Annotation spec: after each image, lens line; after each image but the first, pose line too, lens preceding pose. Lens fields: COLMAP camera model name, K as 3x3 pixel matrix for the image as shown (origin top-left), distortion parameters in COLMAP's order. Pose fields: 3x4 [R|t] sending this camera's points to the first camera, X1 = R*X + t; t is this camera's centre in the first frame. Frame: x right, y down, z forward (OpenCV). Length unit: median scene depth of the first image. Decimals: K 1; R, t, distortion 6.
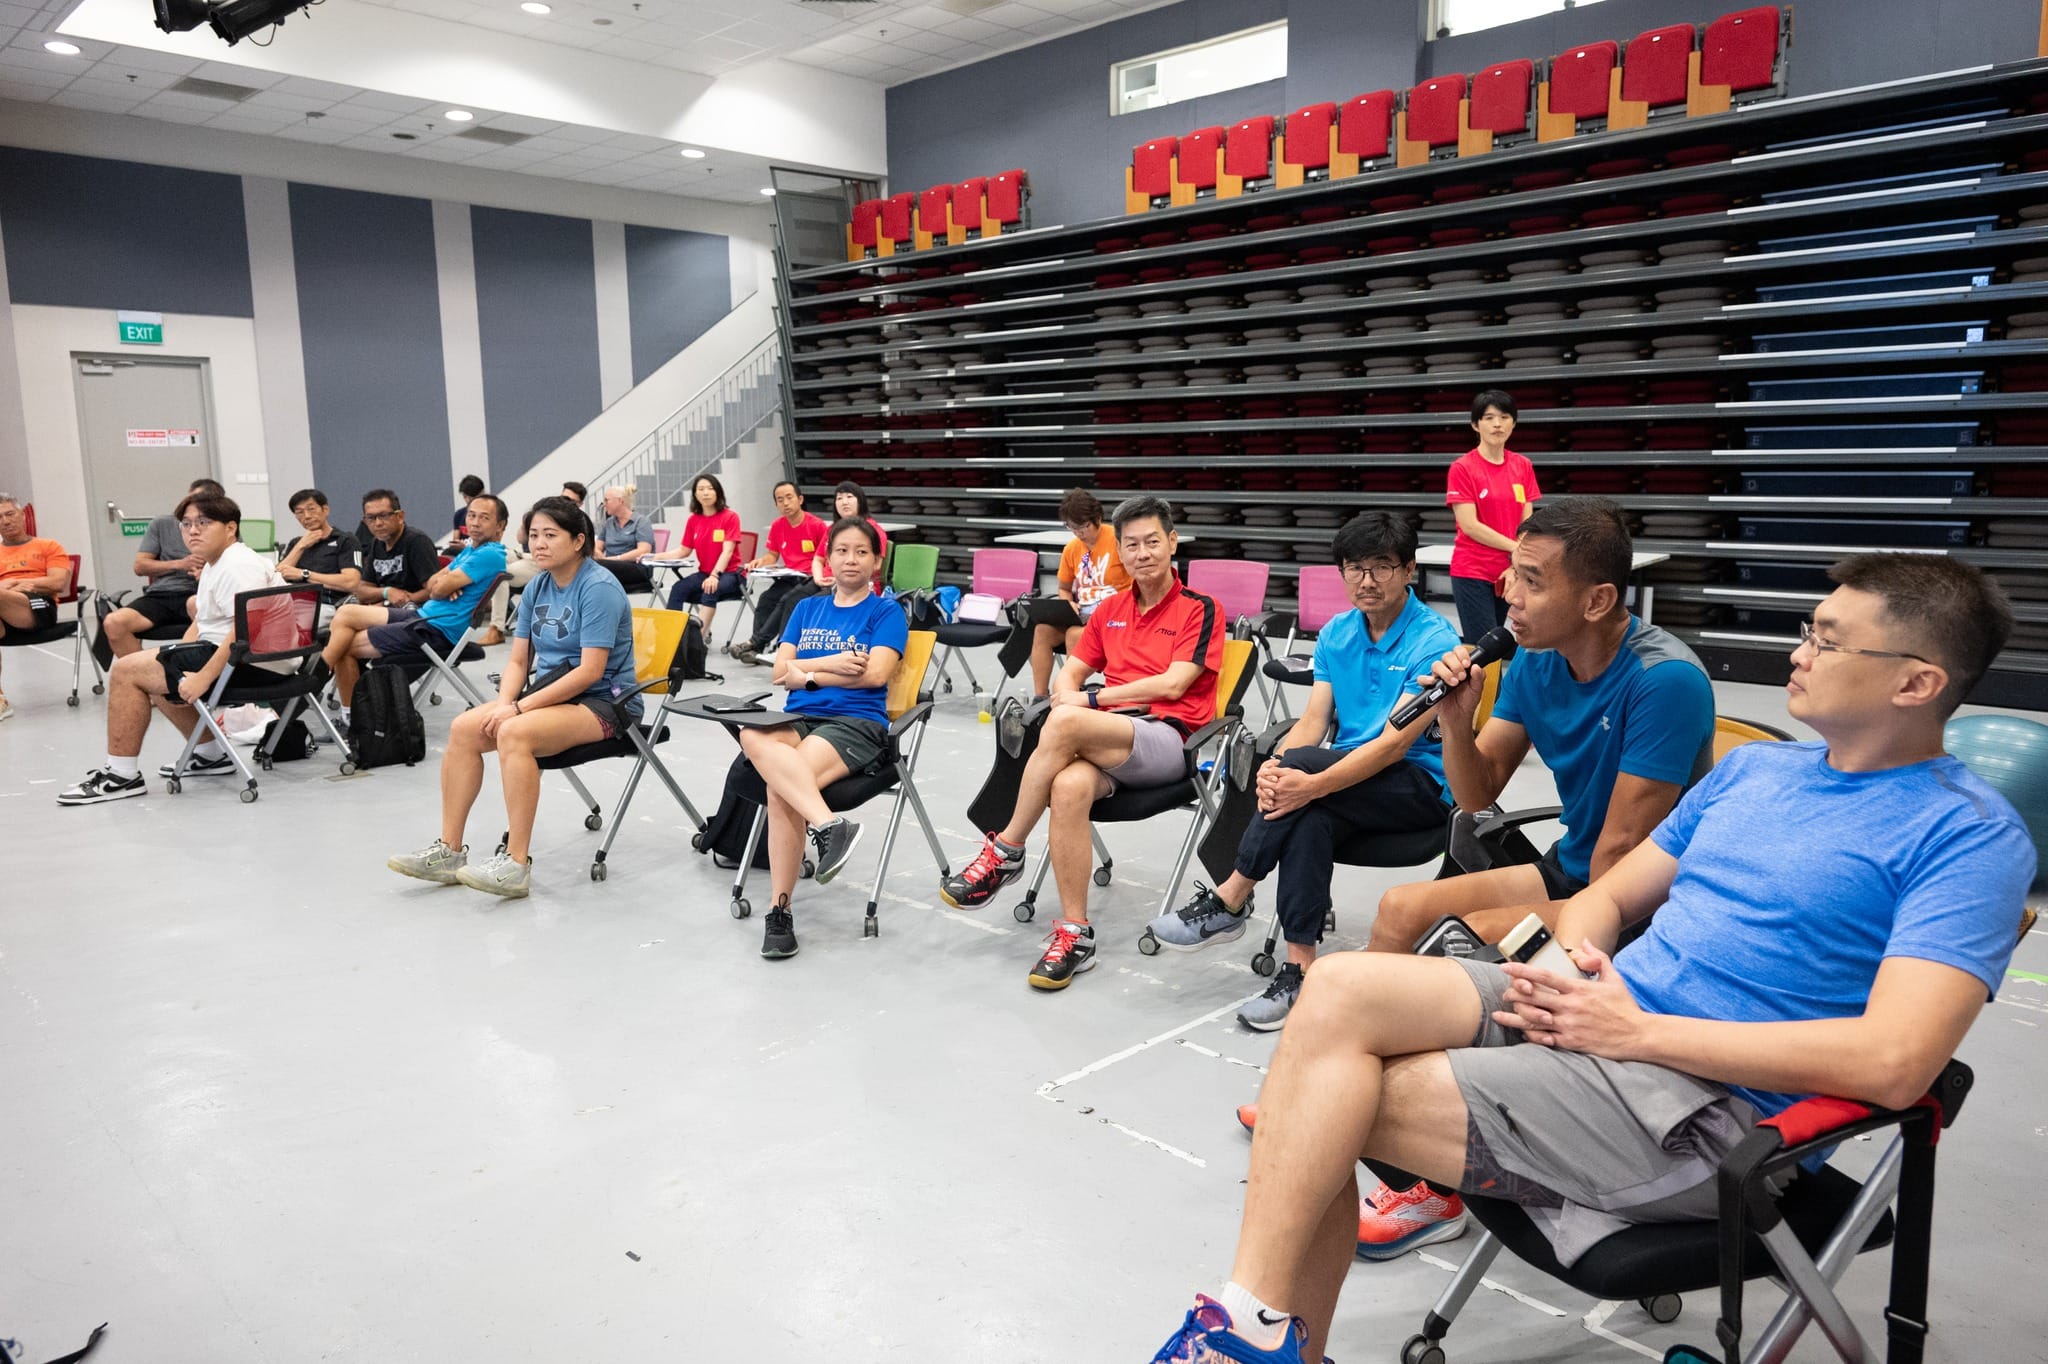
lens RADIAL K [[1432.7, 0, 1024.0], [0, 1432.7, 682.0], [0, 0, 1]] dist [0.022994, -0.001761]
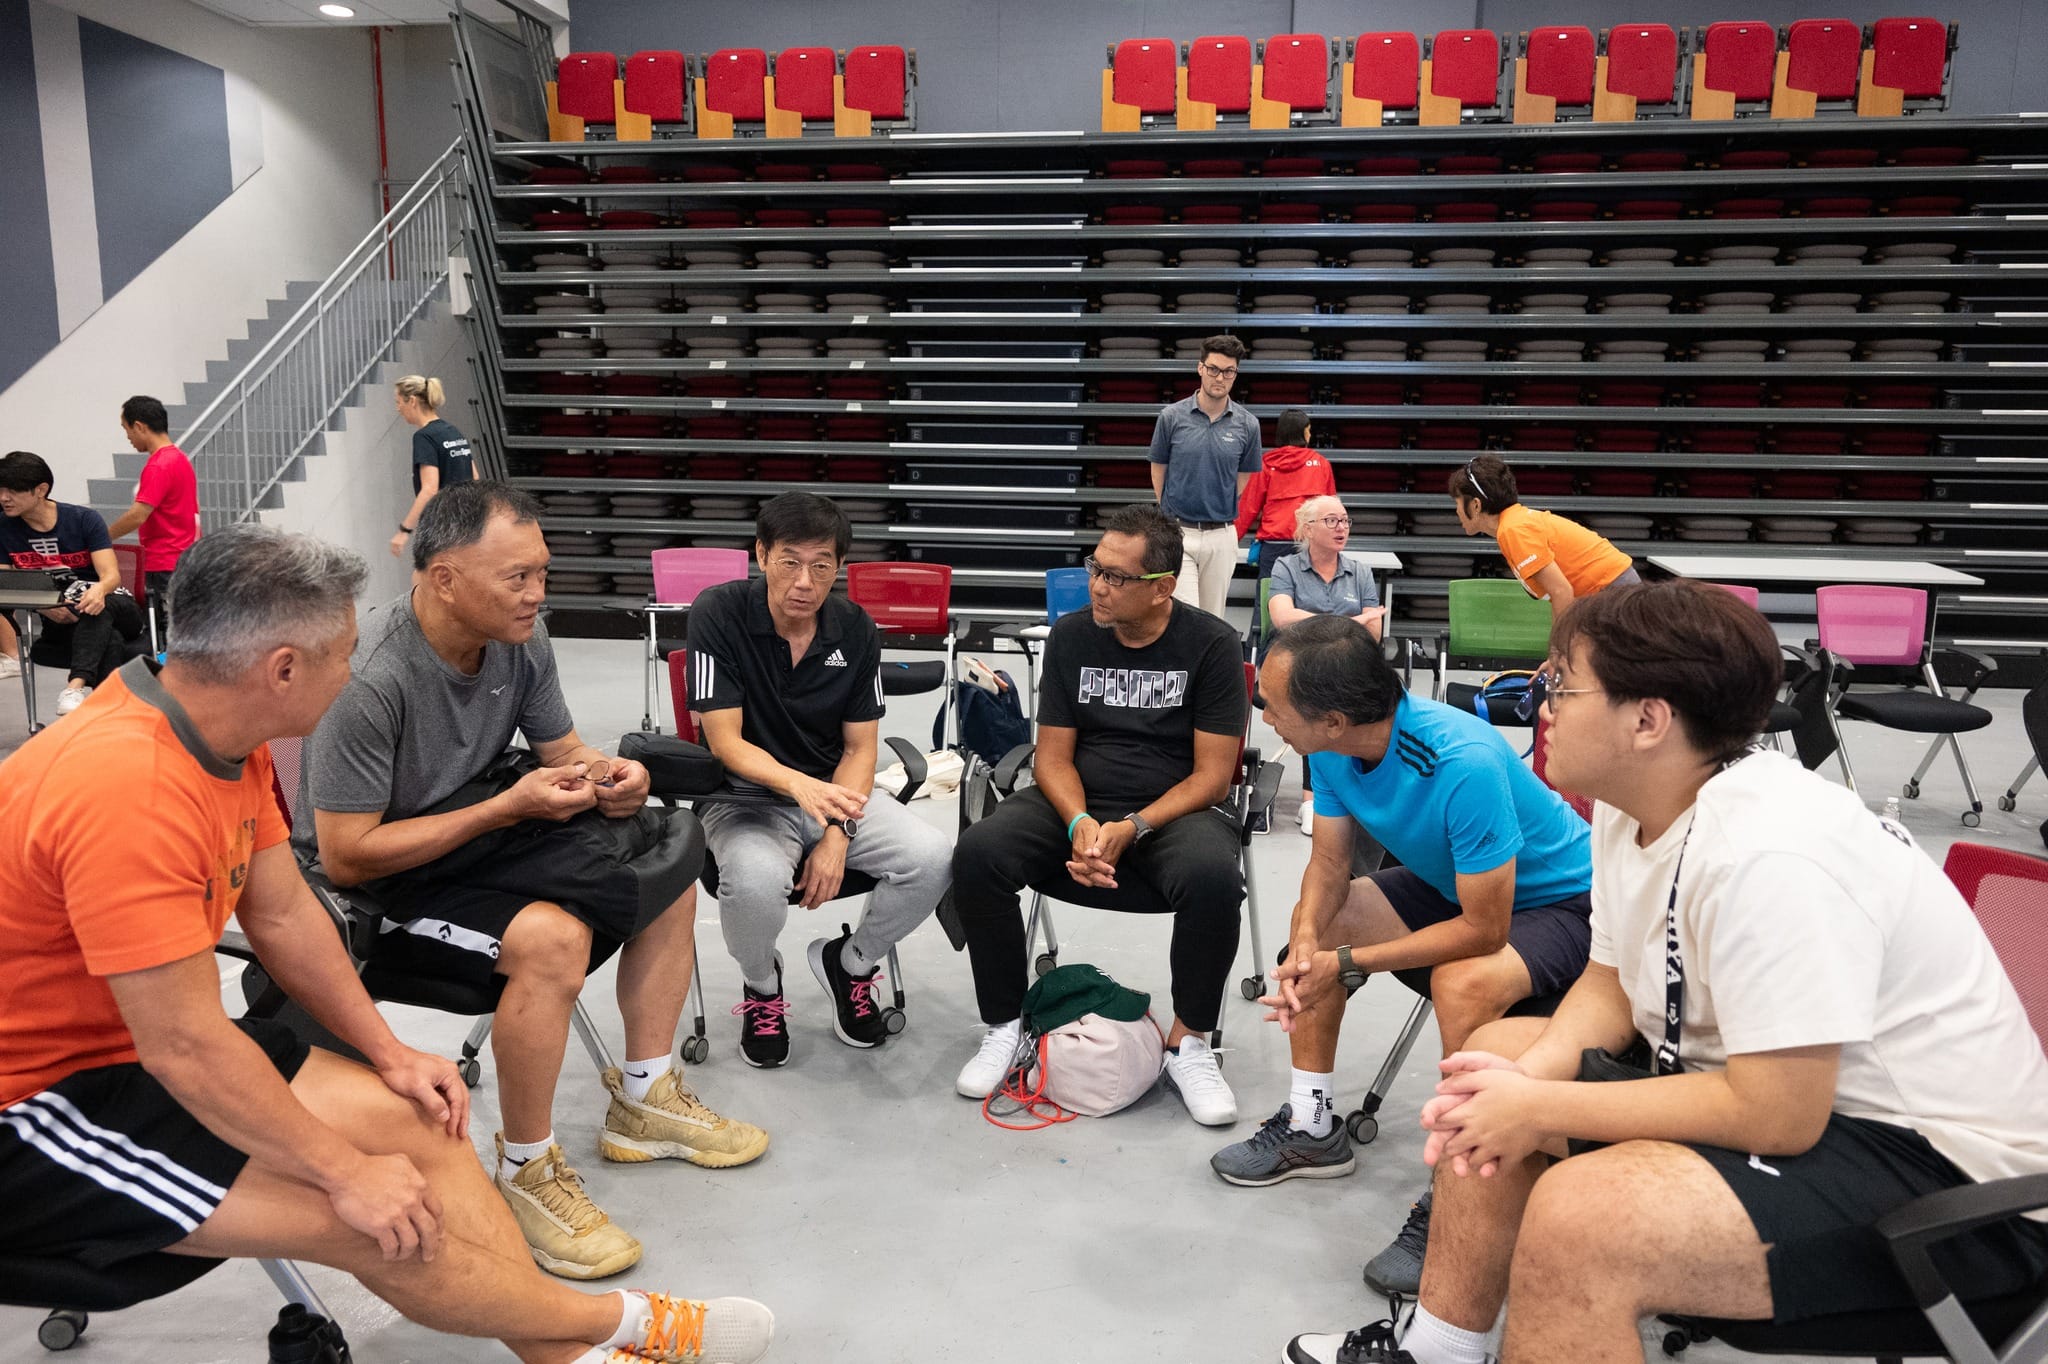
lens RADIAL K [[1383.4, 0, 1024.0], [0, 1383.4, 682.0], [0, 0, 1]] dist [0.001065, 0.005286]
pose [[0.793472, -0.082321, 0.603013, -0.373745], [0.072553, 0.996539, 0.040574, -0.055040], [-0.604266, 0.011556, 0.796699, 0.377317]]
